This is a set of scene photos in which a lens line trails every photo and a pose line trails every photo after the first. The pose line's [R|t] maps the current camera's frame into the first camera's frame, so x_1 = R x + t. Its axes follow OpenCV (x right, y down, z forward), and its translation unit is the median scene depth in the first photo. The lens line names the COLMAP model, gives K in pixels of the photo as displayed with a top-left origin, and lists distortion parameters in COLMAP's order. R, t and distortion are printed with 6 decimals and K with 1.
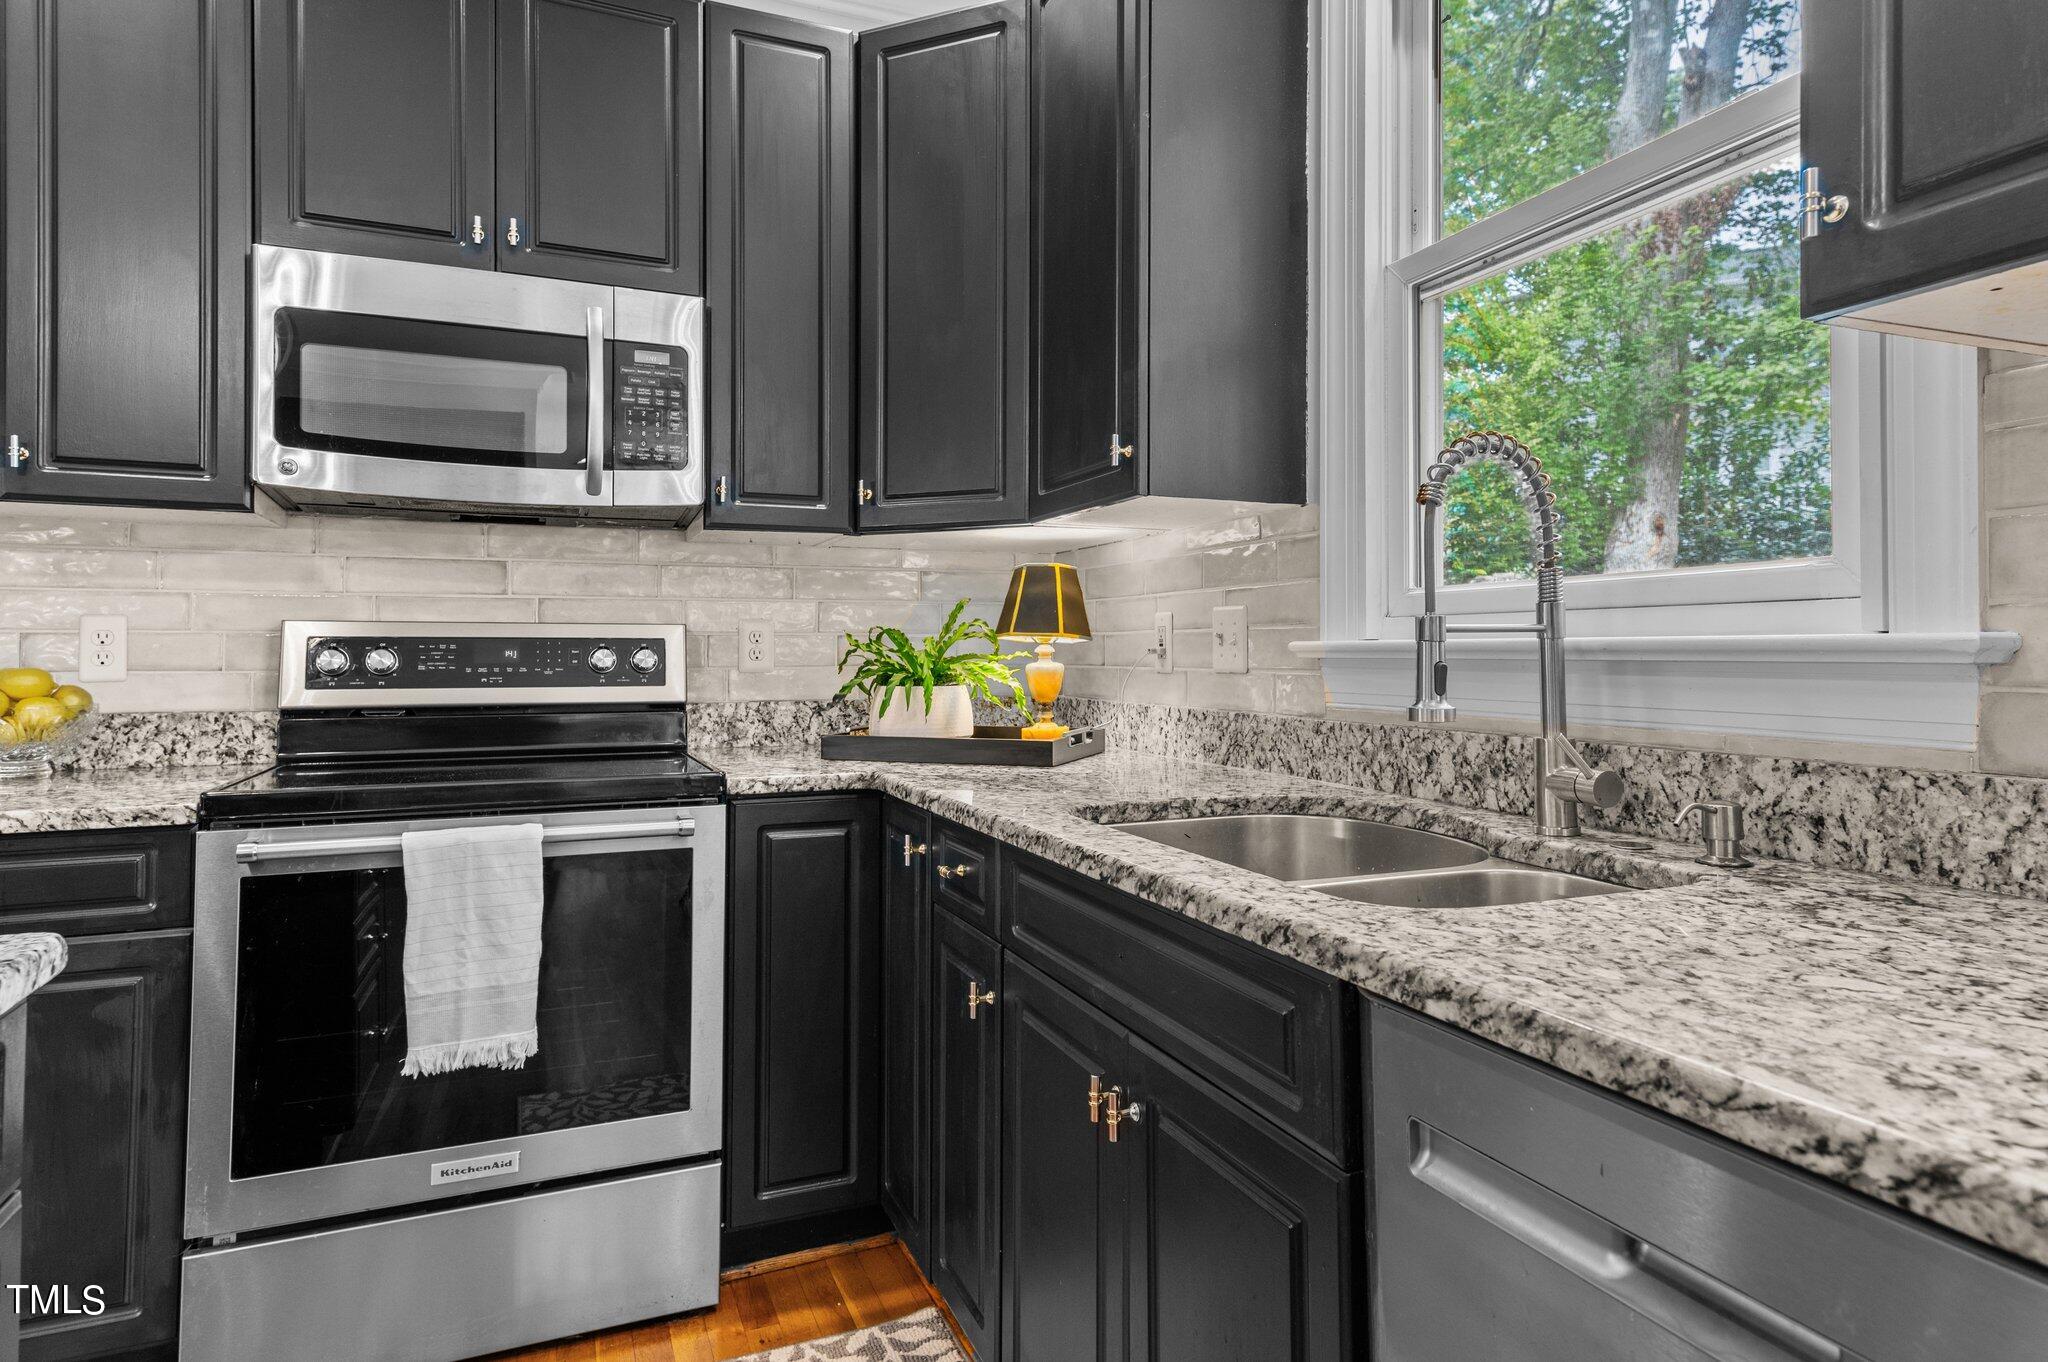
lens RADIAL K [[1161.0, 0, 1029.7], [0, 1161.0, 629.9], [0, 0, 1]] dist [0.032414, -0.000904]
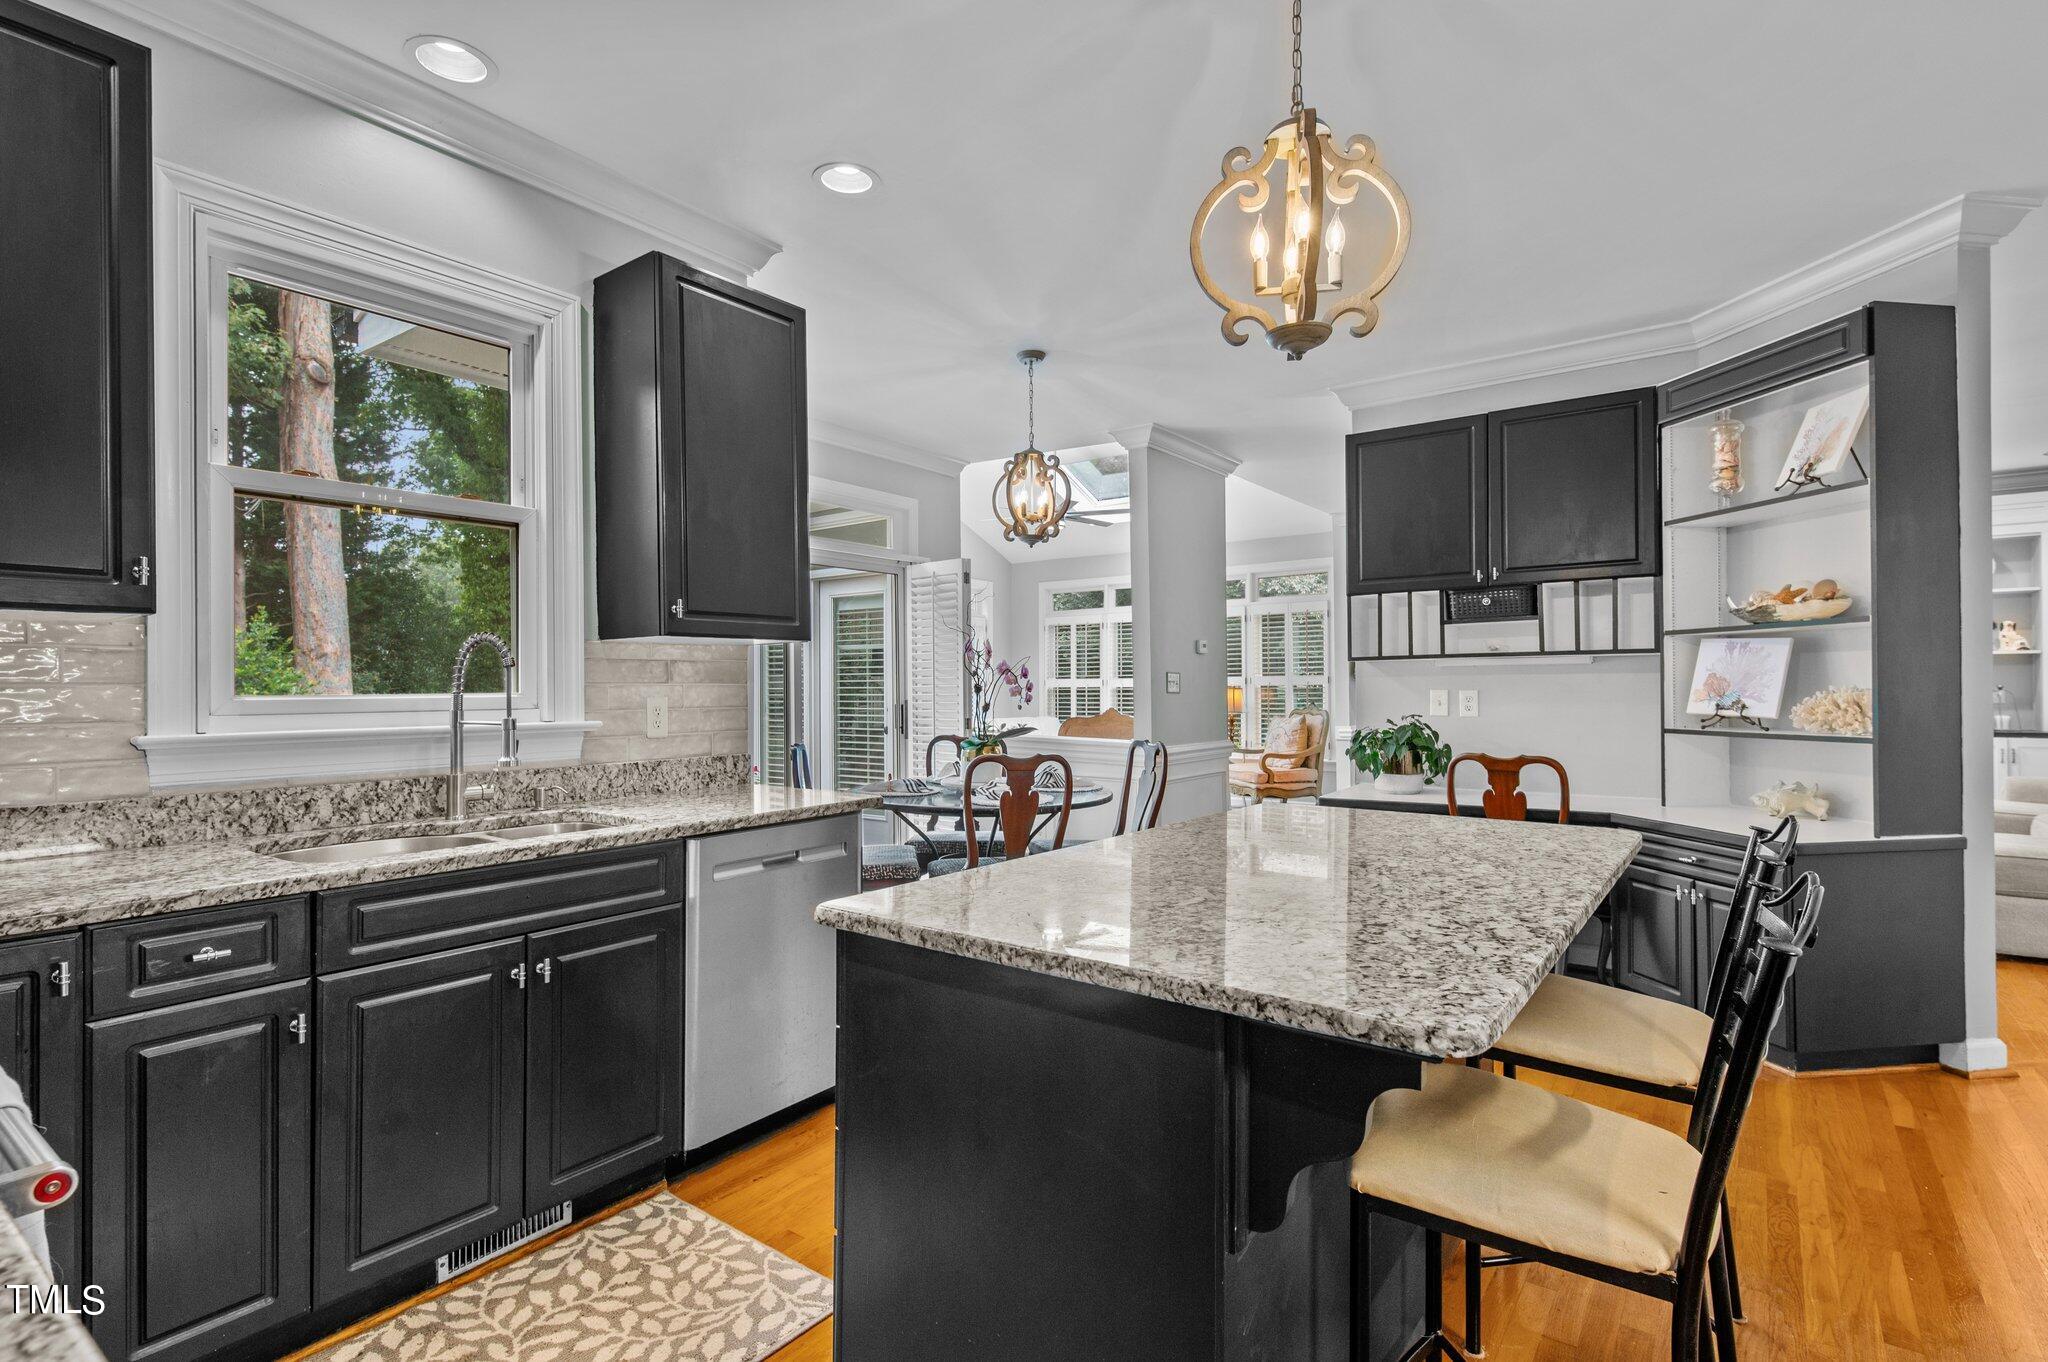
lens RADIAL K [[1004.6, 0, 1018.4], [0, 1004.6, 683.0], [0, 0, 1]] dist [0.017640, -0.000119]
pose [[-0.508073, 0.003240, 0.861308, -1.129207], [-0.012868, 0.999853, -0.011352, -0.044686], [-0.861218, -0.016850, -0.507956, 0.723500]]
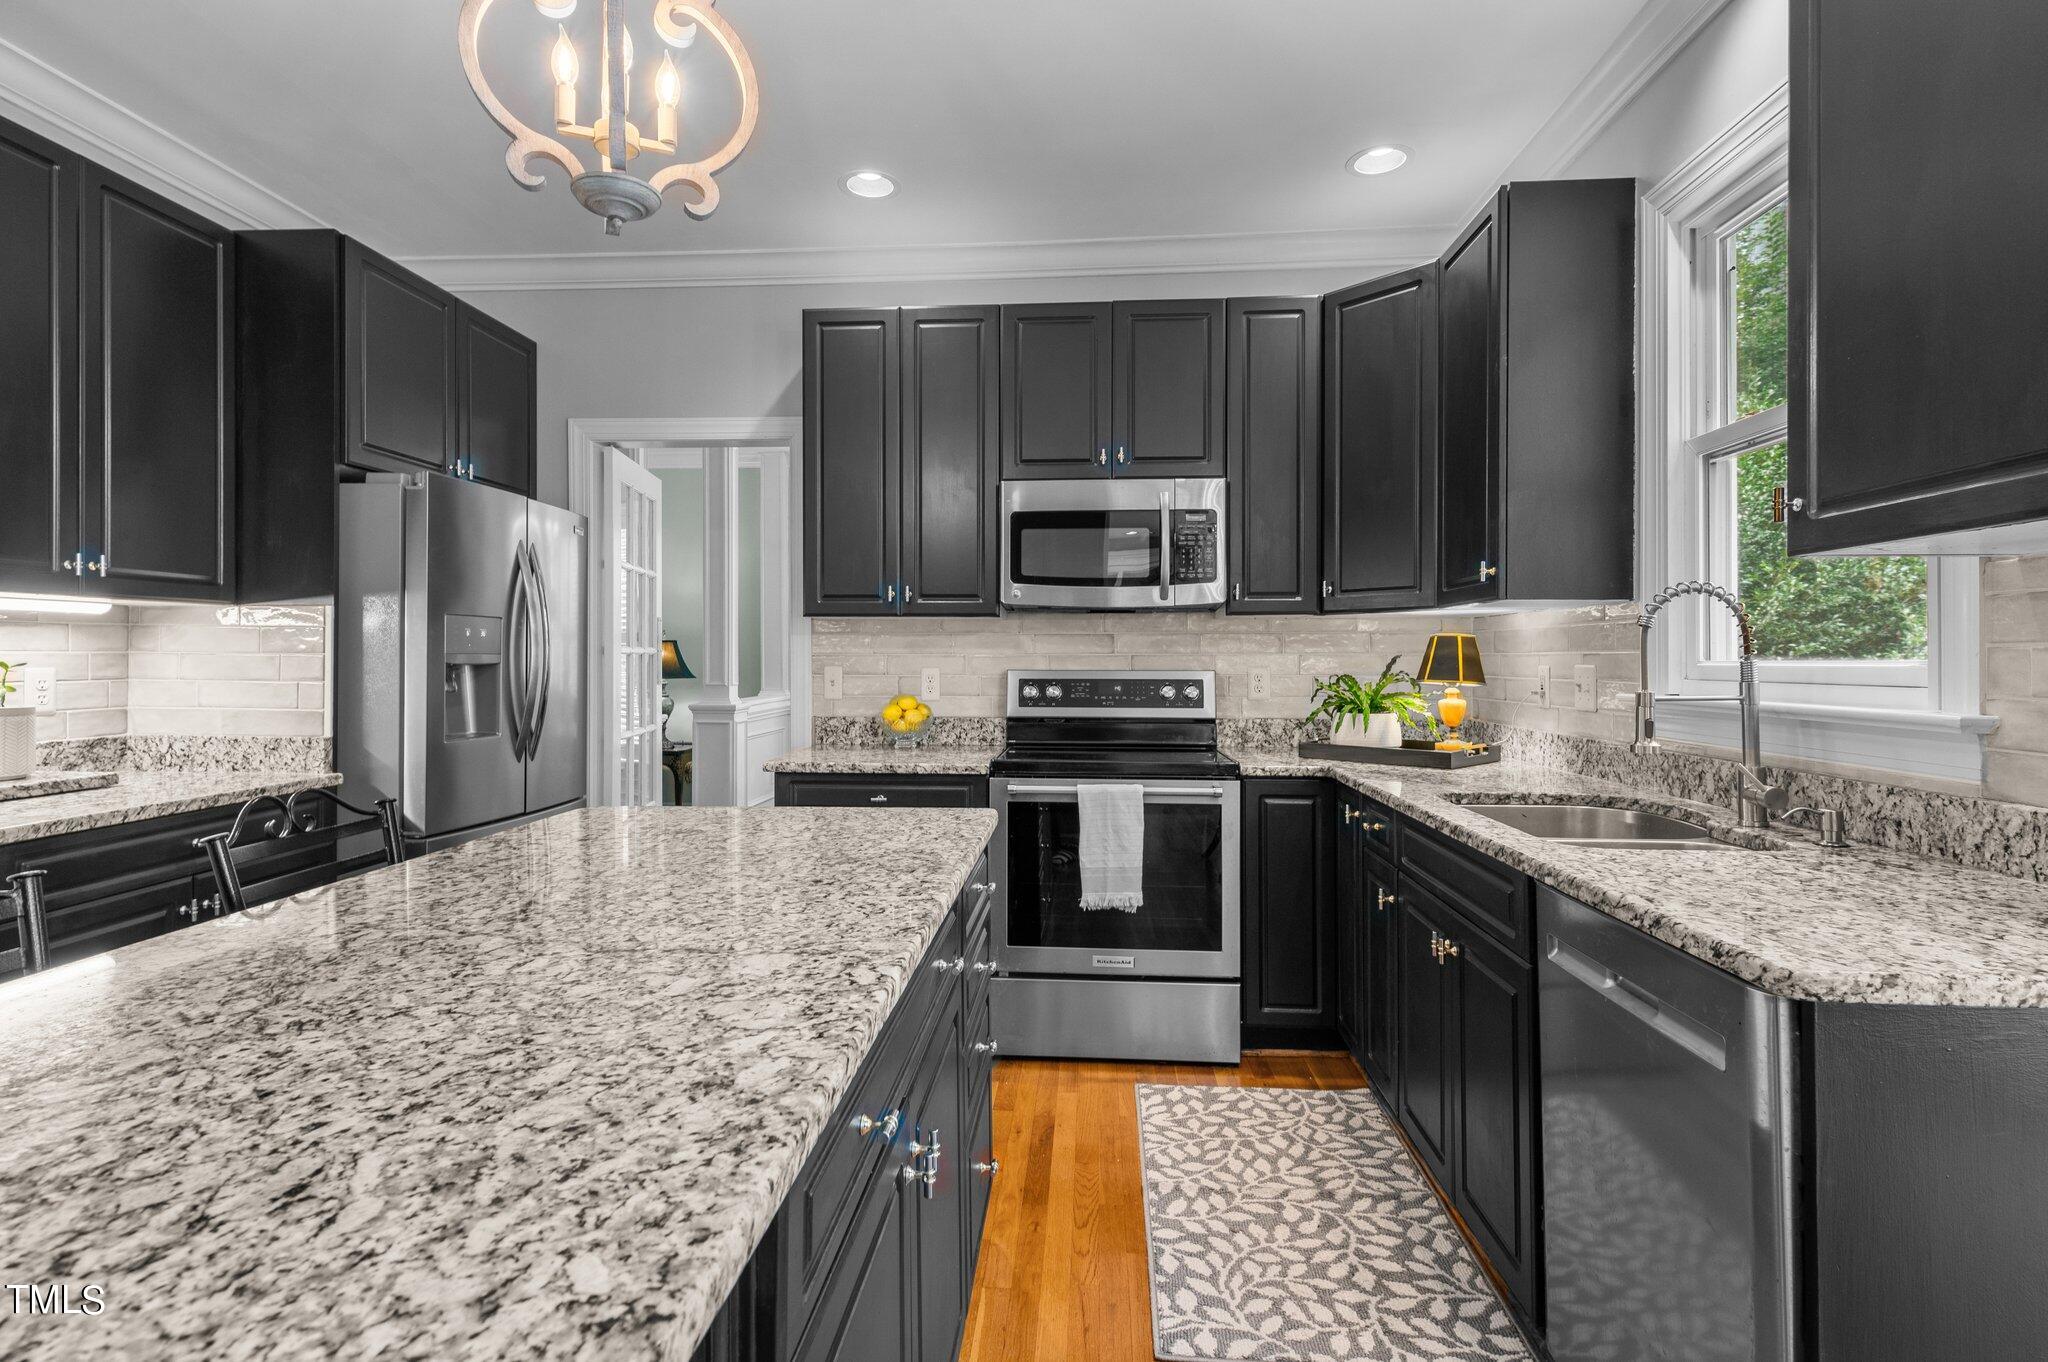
lens RADIAL K [[1004.6, 0, 998.7], [0, 1004.6, 658.3], [0, 0, 1]] dist [0.017640, -0.000119]
pose [[0.880600, -0.001652, -0.473858, 0.136010], [0.010276, 0.999825, 0.015612, -0.061068], [0.473750, -0.018618, 0.880463, -0.497068]]
